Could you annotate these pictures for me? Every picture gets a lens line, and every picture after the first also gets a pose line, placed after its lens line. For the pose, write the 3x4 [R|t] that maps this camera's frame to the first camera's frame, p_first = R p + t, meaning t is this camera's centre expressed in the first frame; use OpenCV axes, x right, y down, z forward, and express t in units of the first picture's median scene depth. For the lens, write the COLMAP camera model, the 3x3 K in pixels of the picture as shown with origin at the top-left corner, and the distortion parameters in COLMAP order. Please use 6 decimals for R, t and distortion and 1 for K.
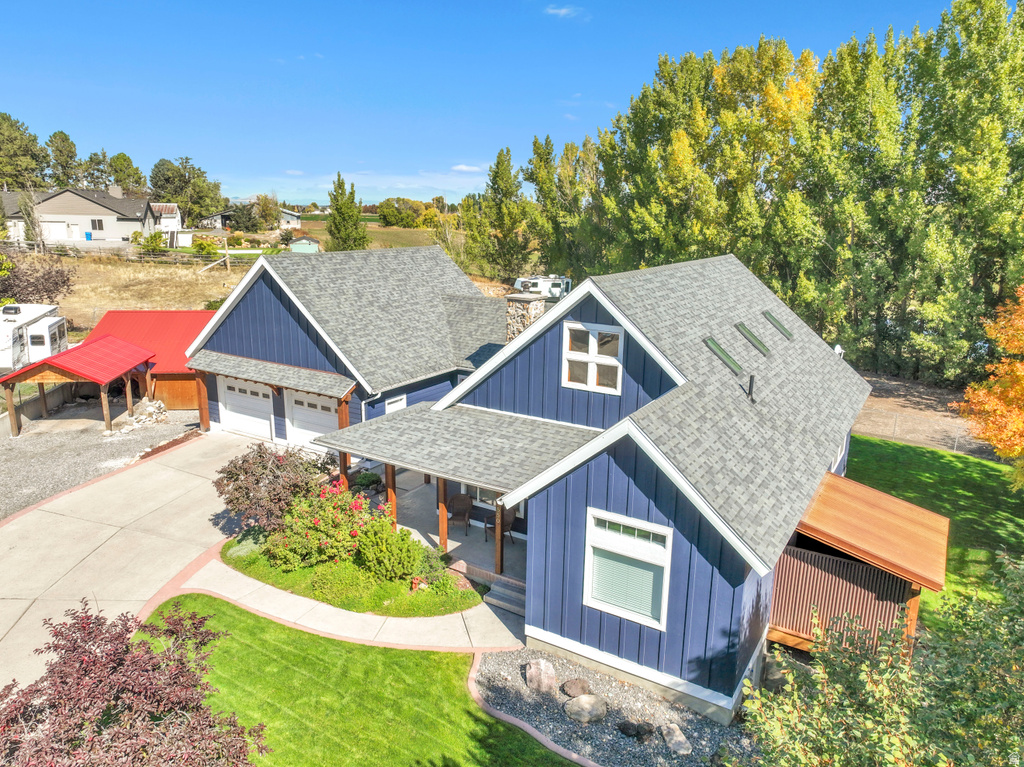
lens RADIAL K [[723.8, 0, 512.0], [0, 723.8, 383.5], [0, 0, 1]] dist [0.003811, 0.003828]
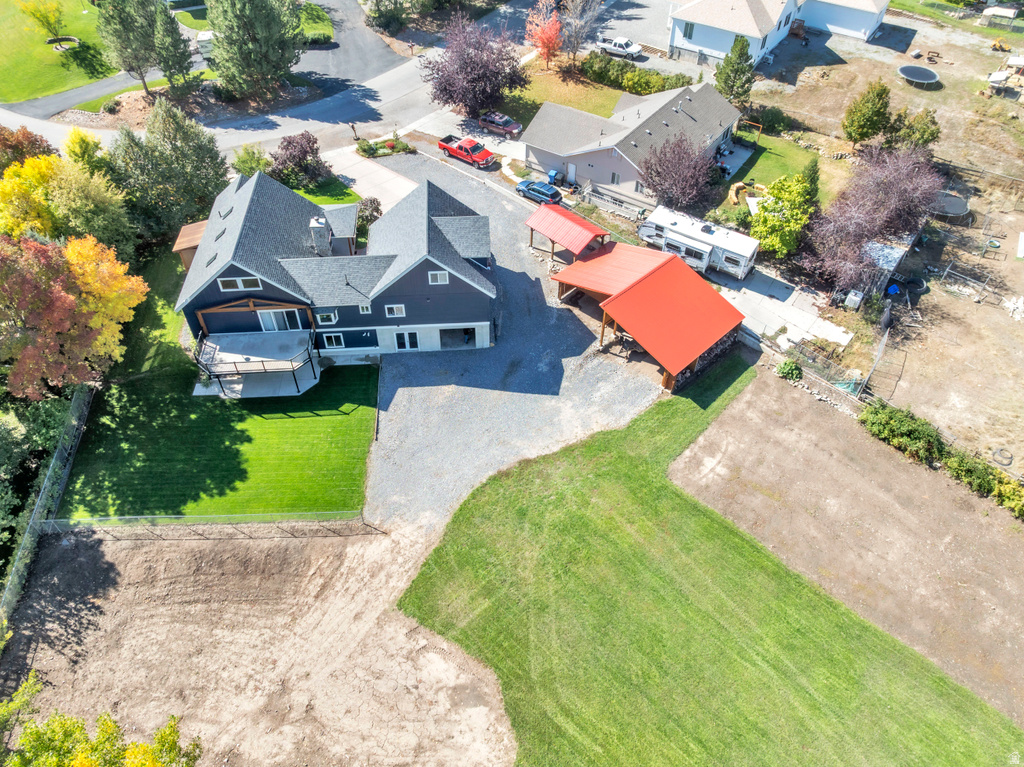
lens RADIAL K [[723.2, 0, 512.0], [0, 723.2, 383.5], [0, 0, 1]] dist [-0.029978, -0.004491]
pose [[-0.805501, 0.412884, -0.425082, 0.673997], [-0.161758, 0.536888, 0.828001, -1.761813], [0.570090, 0.735716, -0.365676, 2.466426]]
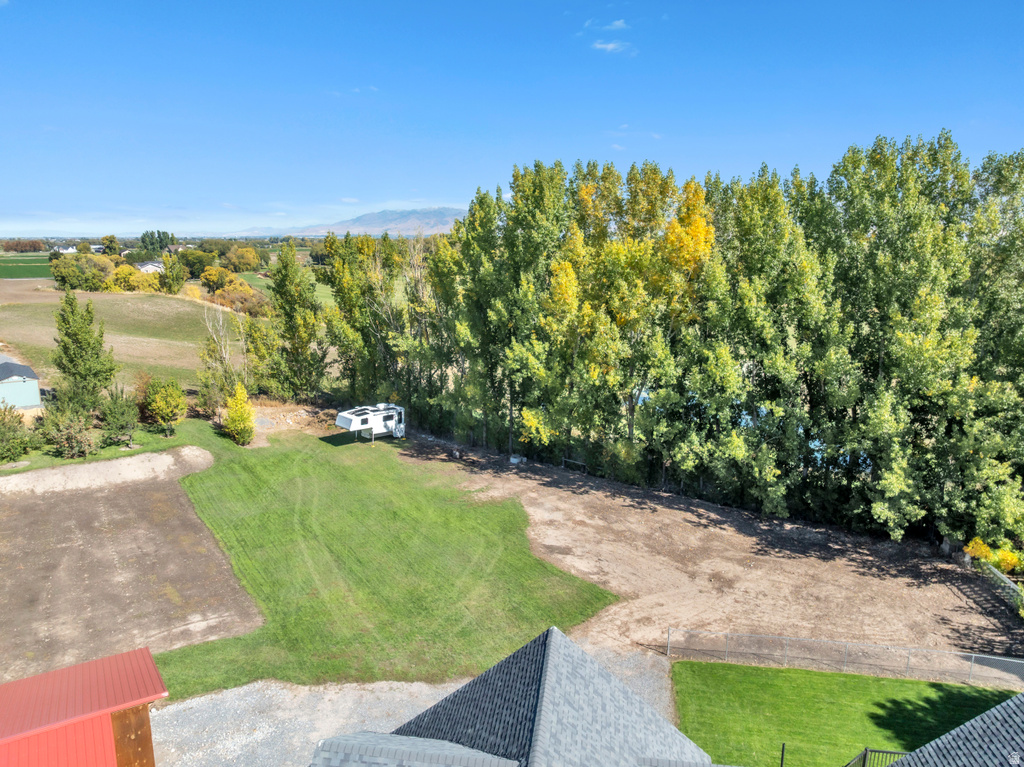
lens RADIAL K [[723.2, 0, 512.0], [0, 723.2, 383.5], [0, 0, 1]] dist [-0.029978, -0.004491]
pose [[0.912347, -0.086341, 0.400210, -0.466132], [0.100199, 0.994872, -0.013789, -0.506260], [-0.396967, 0.052681, 0.916320, 0.620380]]
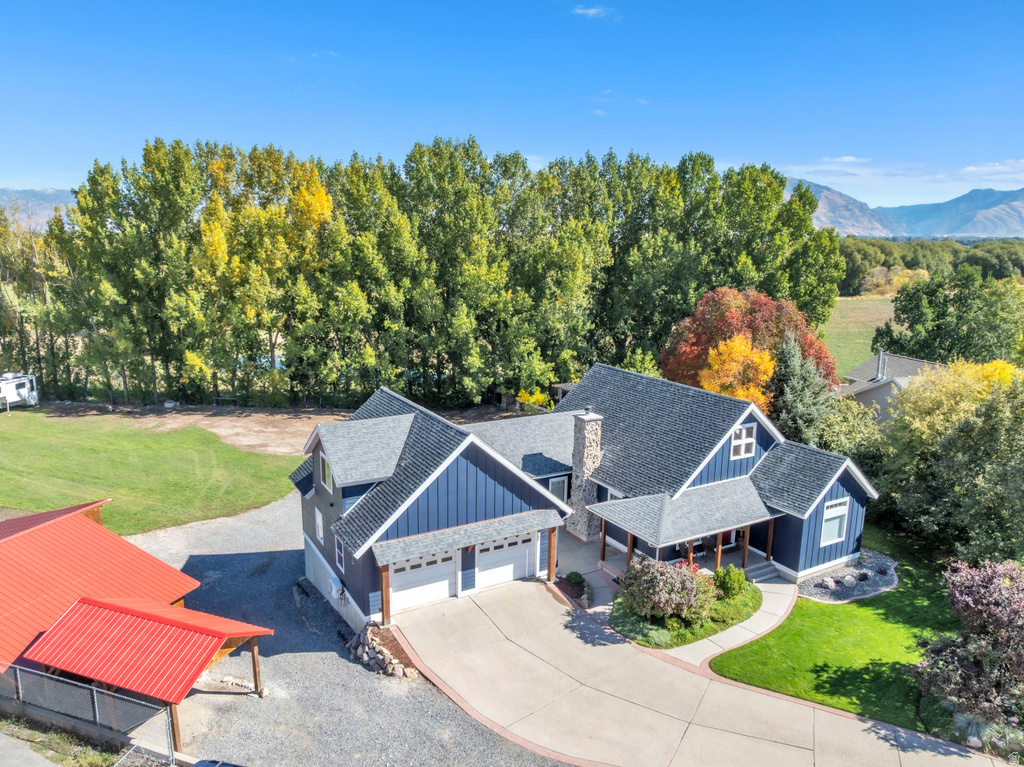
lens RADIAL K [[723.2, 0, 512.0], [0, 723.2, 383.5], [0, 0, 1]] dist [-0.029978, -0.004491]
pose [[0.474787, -0.183935, 0.860666, -1.262401], [0.203715, 0.974327, 0.095847, -0.345402], [-0.856200, 0.129824, 0.500068, 0.376383]]
